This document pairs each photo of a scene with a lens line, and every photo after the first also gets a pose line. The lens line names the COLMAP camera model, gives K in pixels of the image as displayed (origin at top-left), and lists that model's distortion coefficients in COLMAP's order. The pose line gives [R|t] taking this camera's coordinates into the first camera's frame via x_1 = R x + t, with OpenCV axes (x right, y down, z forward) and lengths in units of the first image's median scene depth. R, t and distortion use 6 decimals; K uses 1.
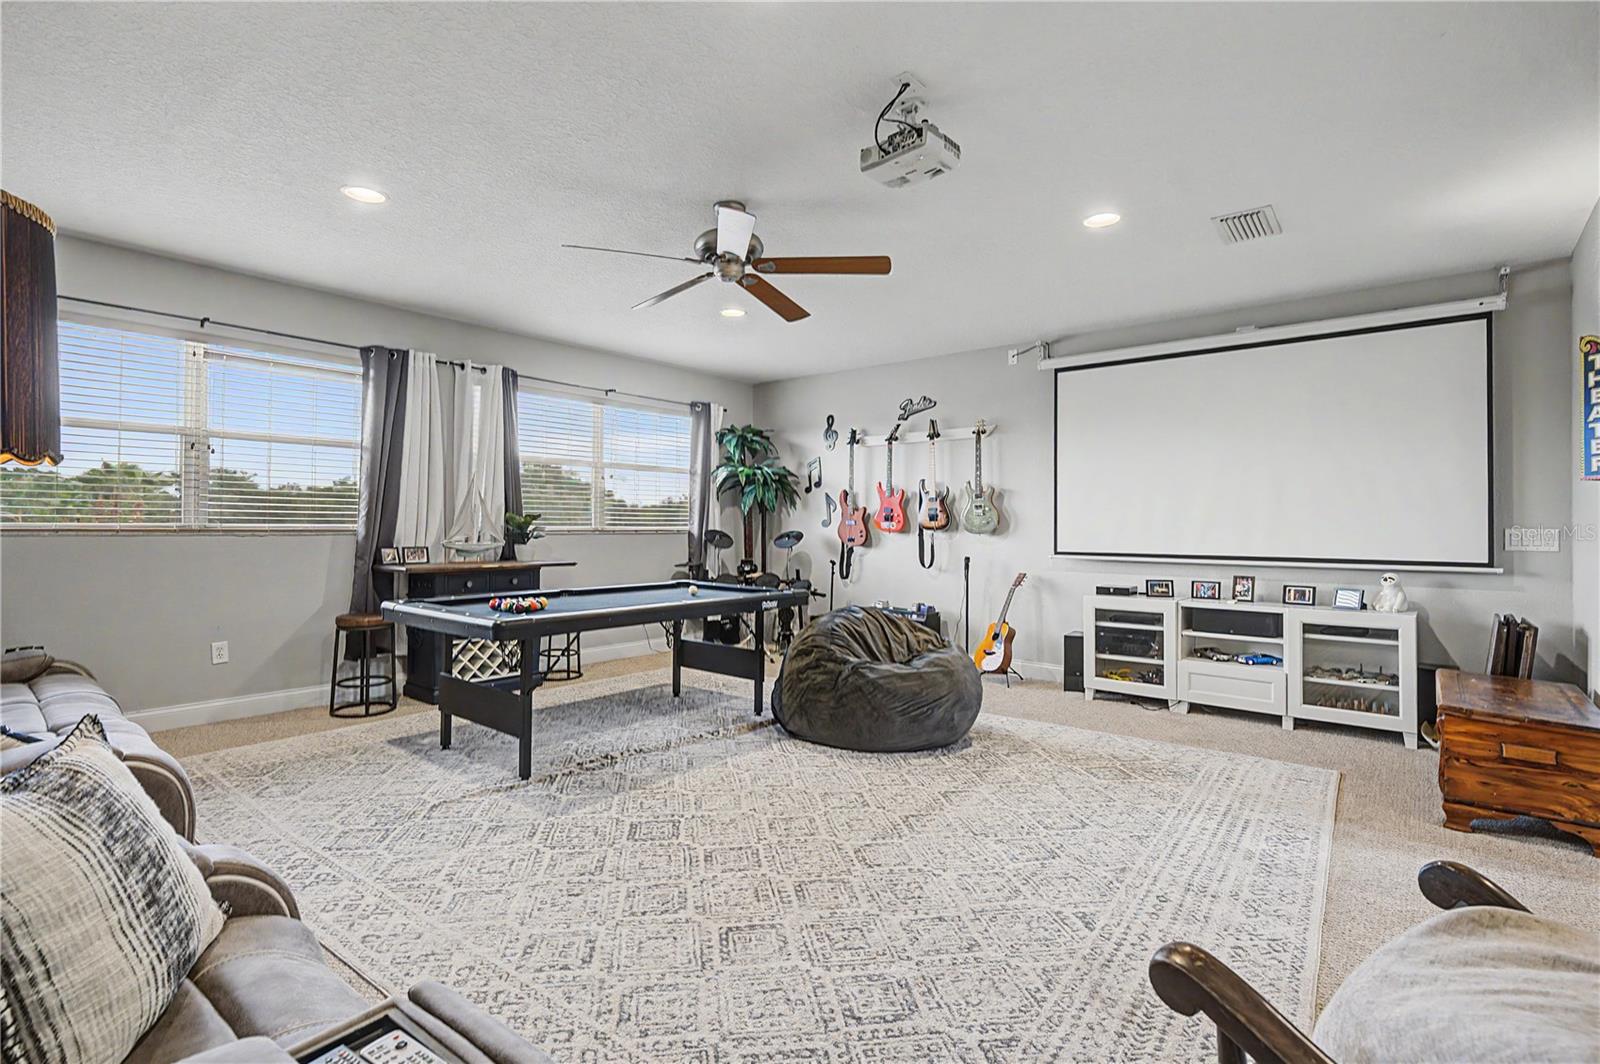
lens RADIAL K [[751.5, 0, 796.2], [0, 751.5, 514.4], [0, 0, 1]] dist [0.002088, -0.000017]
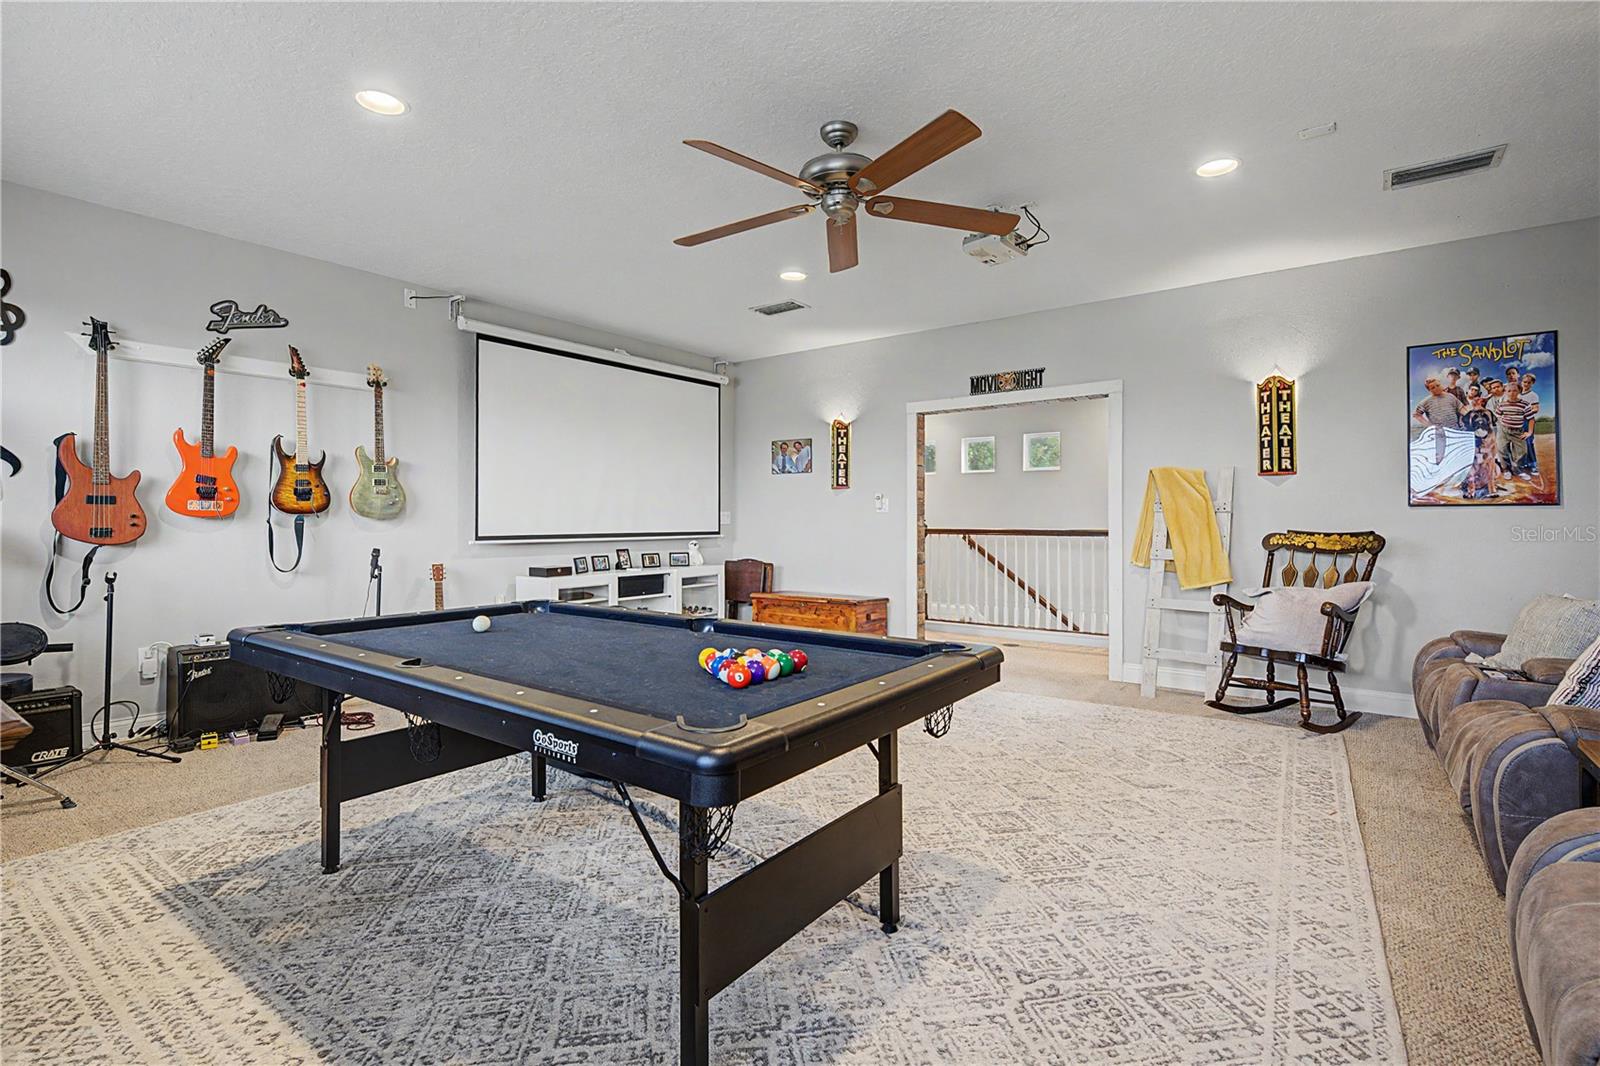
lens RADIAL K [[751.5, 0, 796.2], [0, 751.5, 515.4], [0, 0, 1]] dist [0.002088, -0.000017]
pose [[-0.050397, -0.003856, 0.998722, -0.617895], [-0.016355, 0.999862, 0.003035, 0.015961], [-0.998595, -0.016181, -0.050453, 0.717253]]
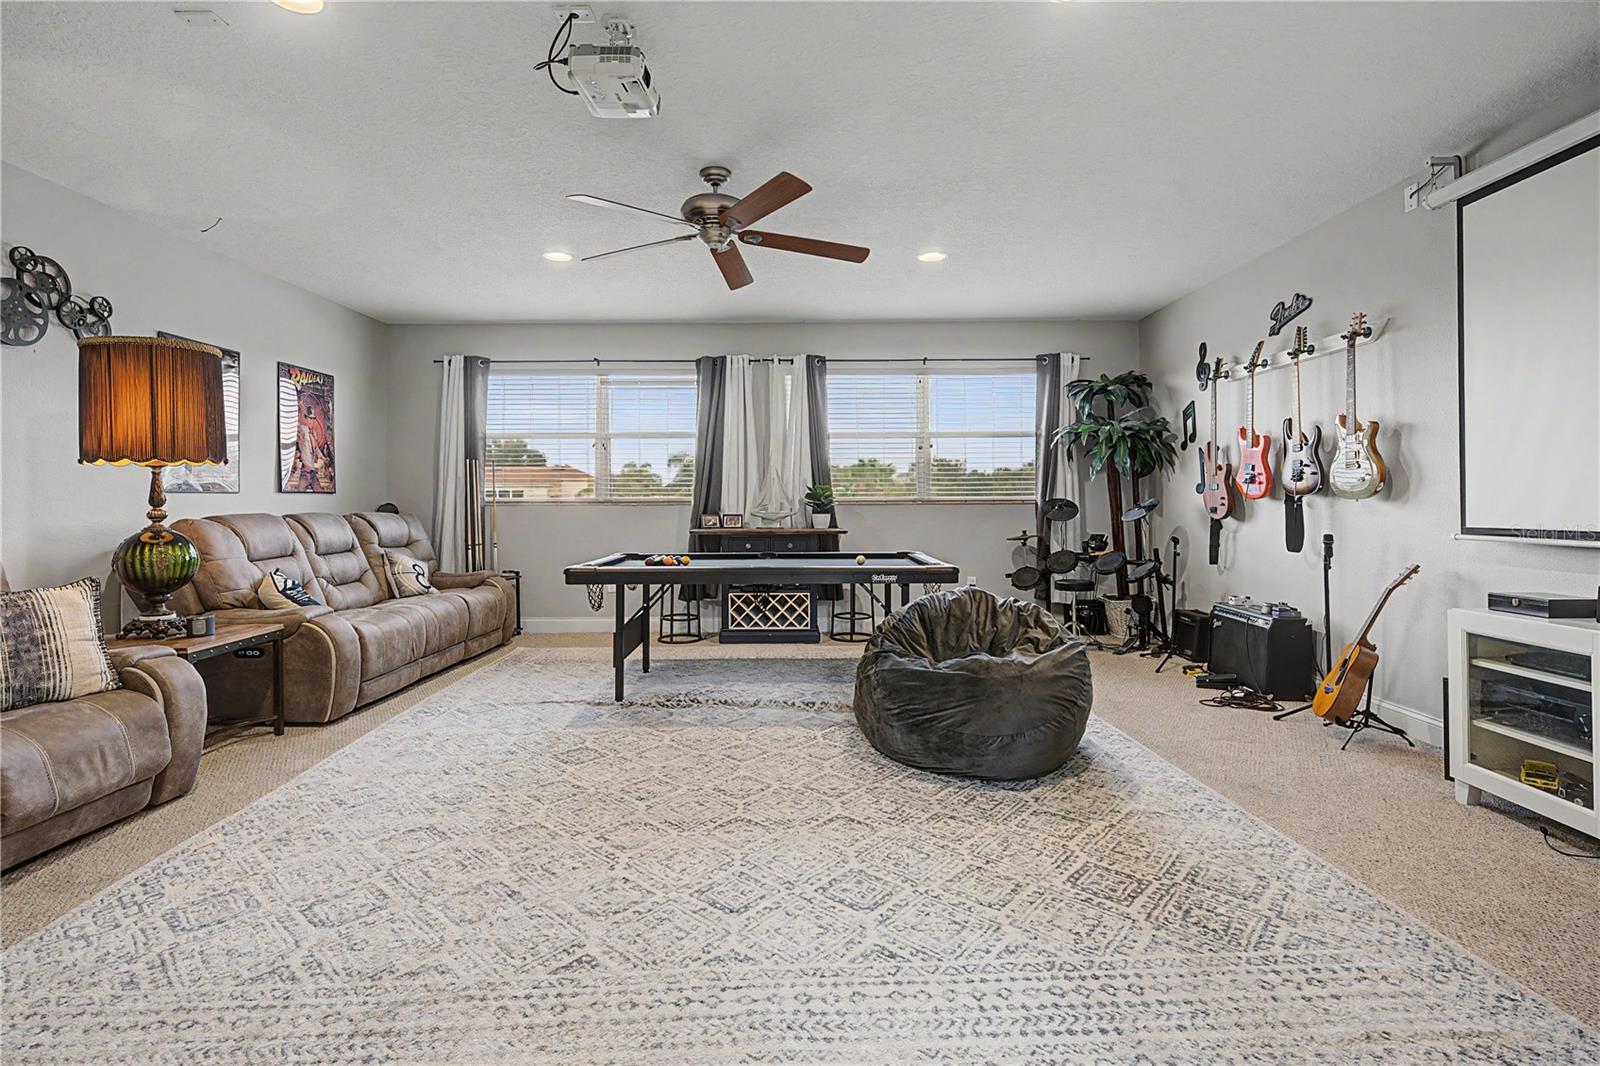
lens RADIAL K [[752.4, 0, 796.6], [0, 752.4, 496.3], [0, 0, 1]] dist [-0.000526, -0.000136]
pose [[0.639129, -0.016229, -0.768928, 0.494262], [0.019983, 0.999790, -0.004492, 0.020231], [0.768840, -0.012495, 0.639319, 0.287225]]
